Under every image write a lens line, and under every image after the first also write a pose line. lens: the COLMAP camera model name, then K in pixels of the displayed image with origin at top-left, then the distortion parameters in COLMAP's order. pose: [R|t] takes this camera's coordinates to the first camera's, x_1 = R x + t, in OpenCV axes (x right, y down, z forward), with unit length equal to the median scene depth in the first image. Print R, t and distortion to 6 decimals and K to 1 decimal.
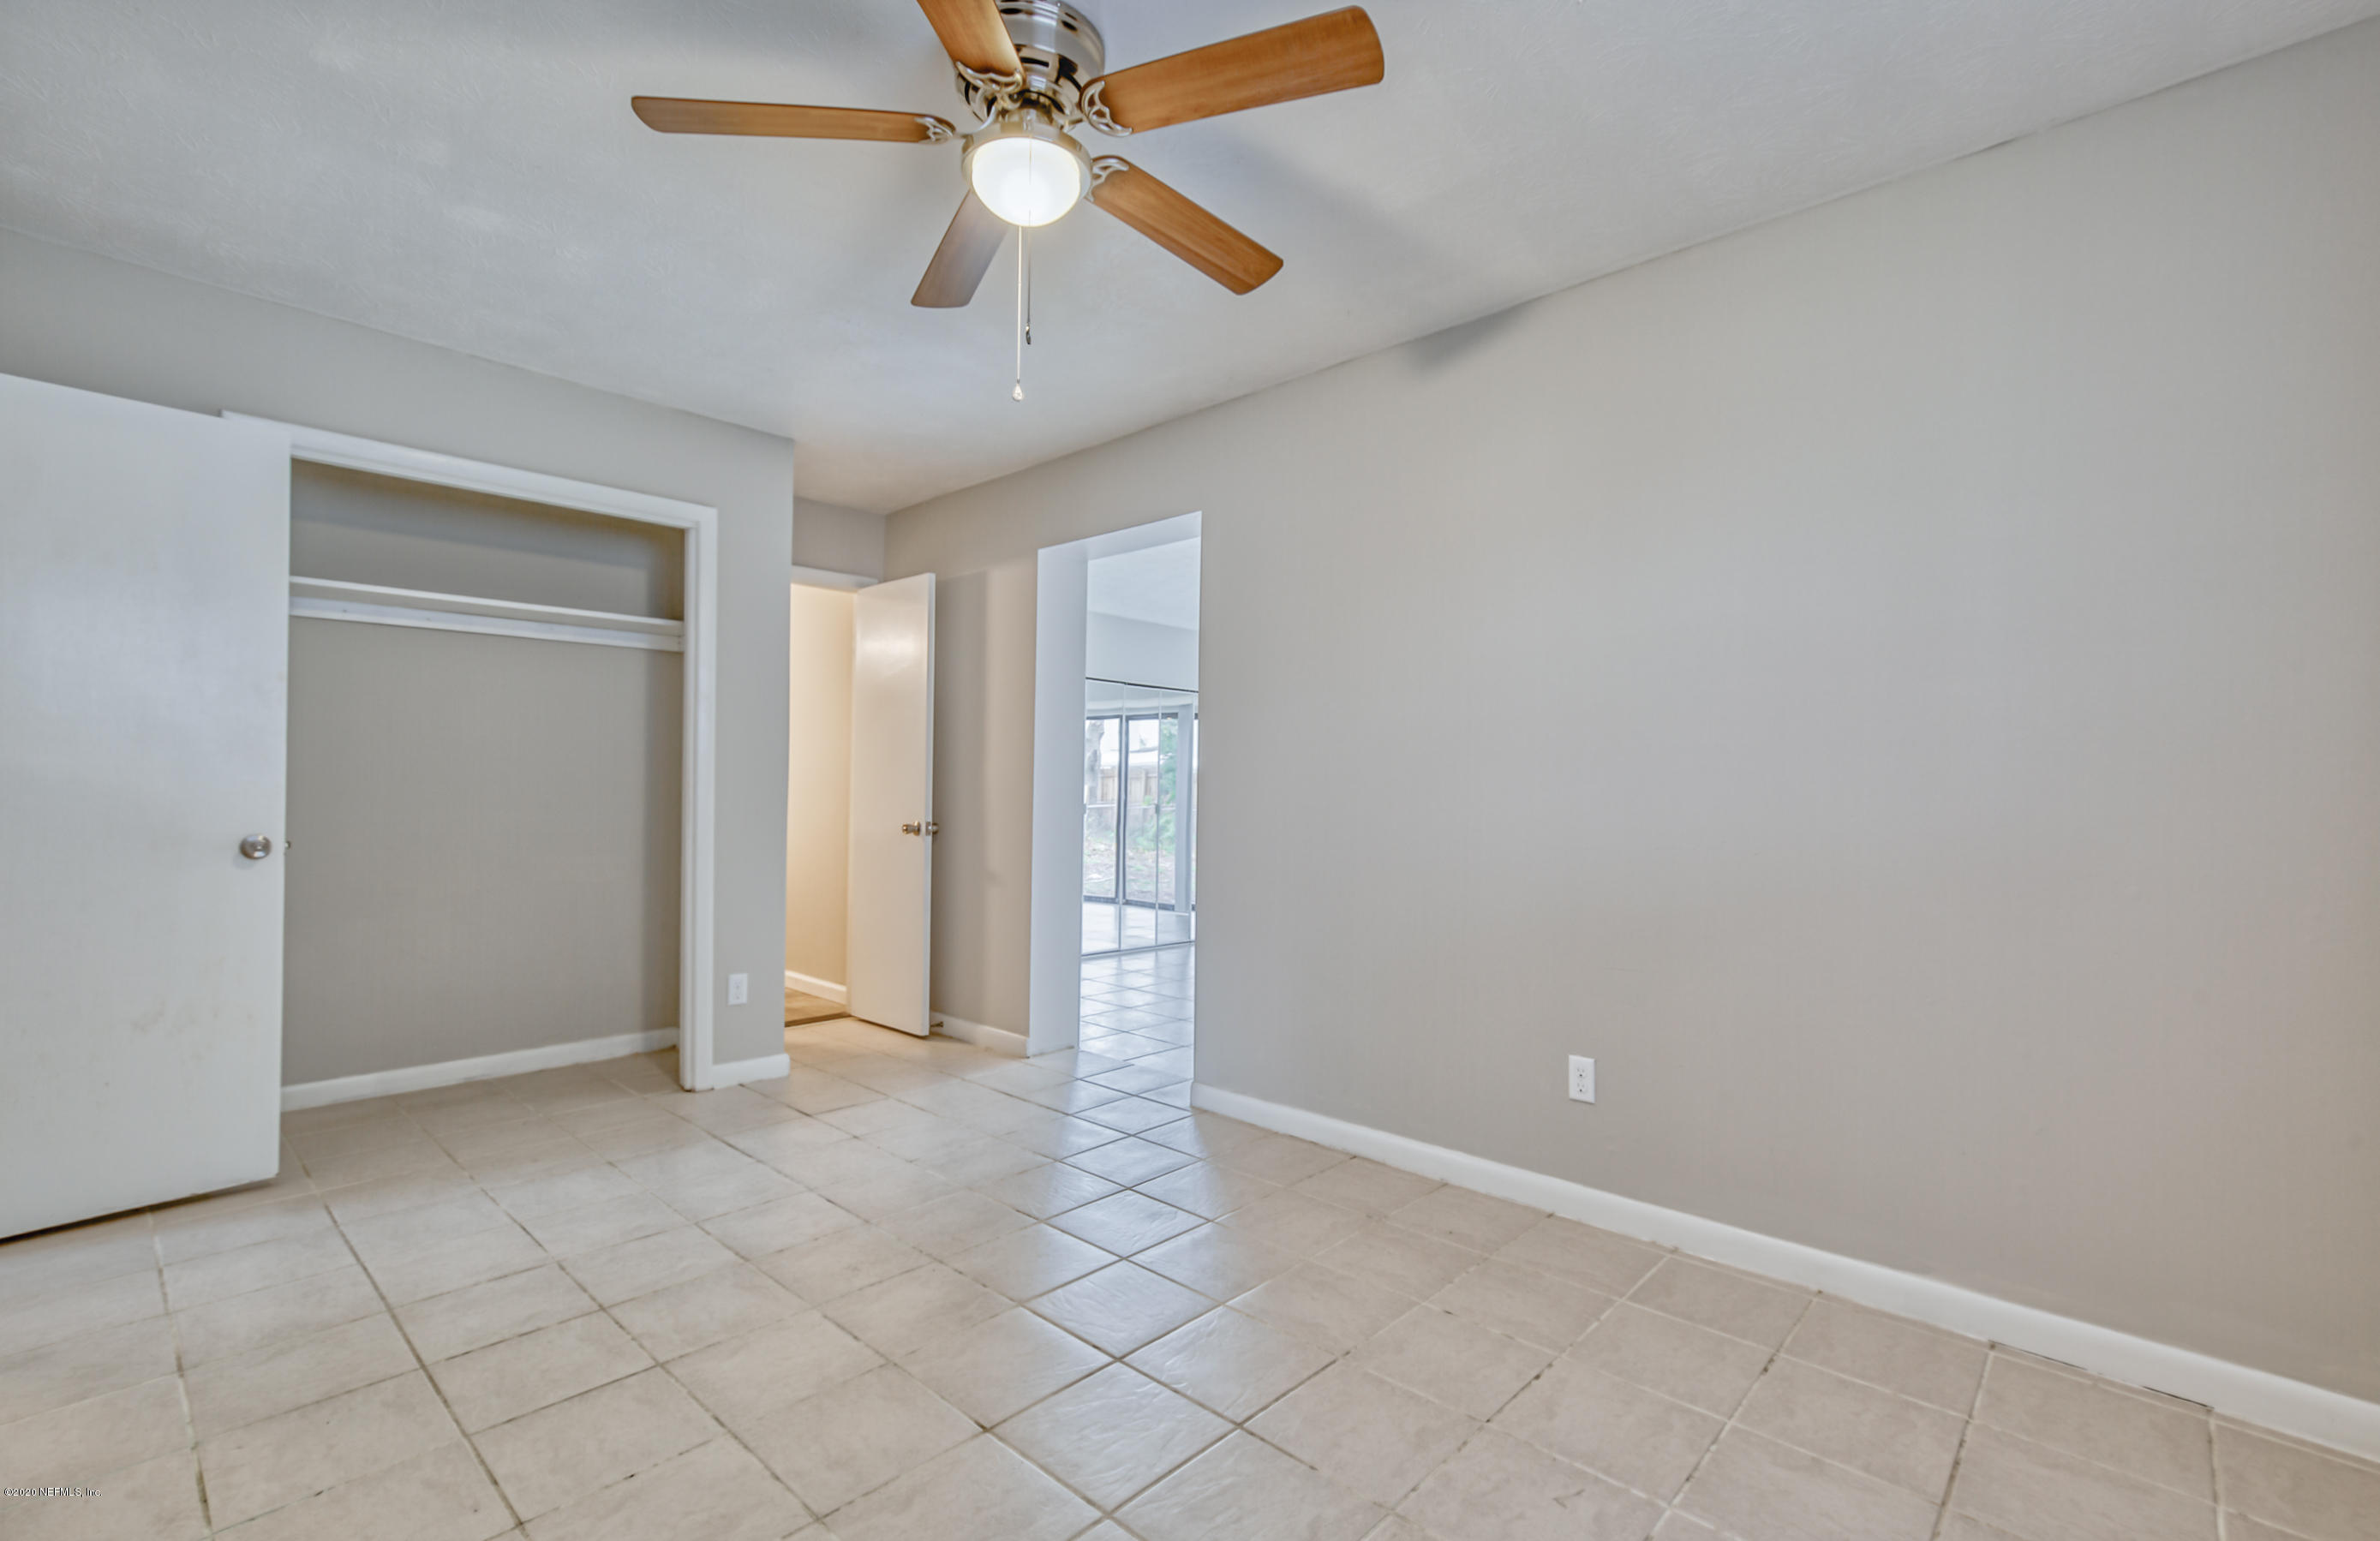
lens RADIAL K [[1056.3, 0, 1176.8], [0, 1056.3, 774.6], [0, 0, 1]] dist [-0.001612, -0.000131]
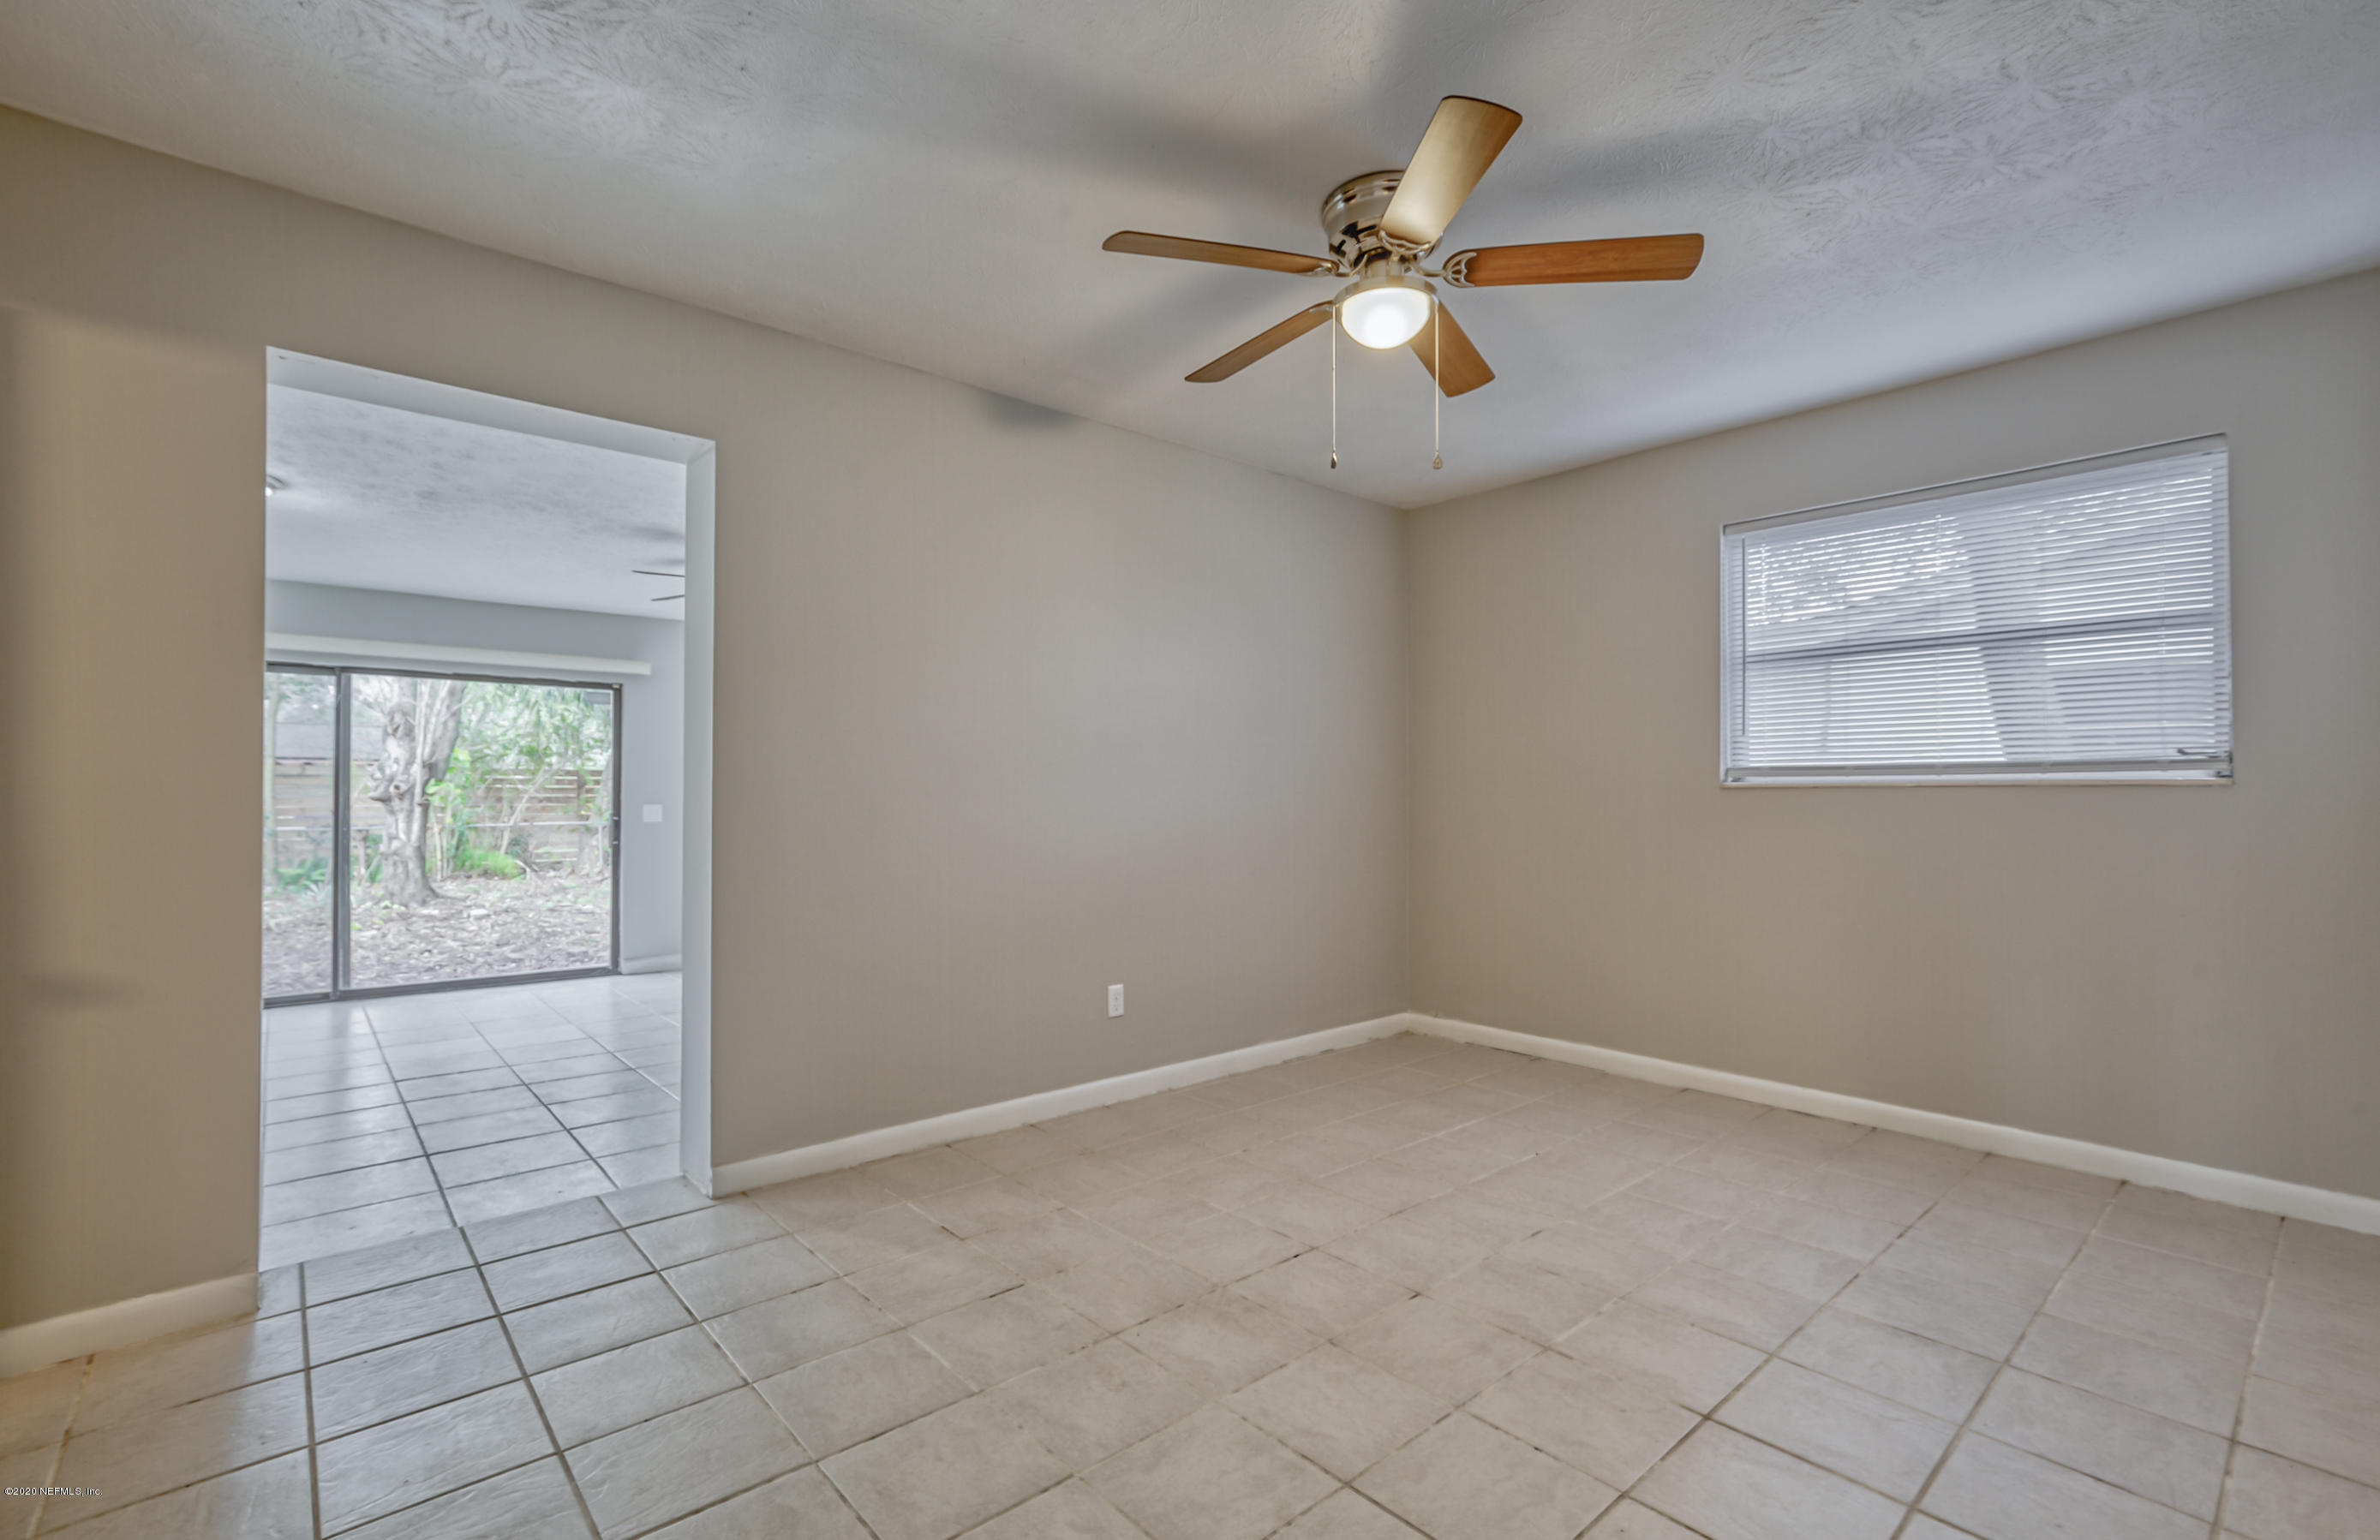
lens RADIAL K [[1056.2, 0, 1176.8], [0, 1056.2, 774.1], [0, 0, 1]] dist [-0.001612, -0.000131]
pose [[0.111048, -0.003291, 0.993810, -0.829001], [-0.006036, 0.999974, 0.003986, -0.015233], [-0.993797, -0.006442, 0.111025, 0.634597]]
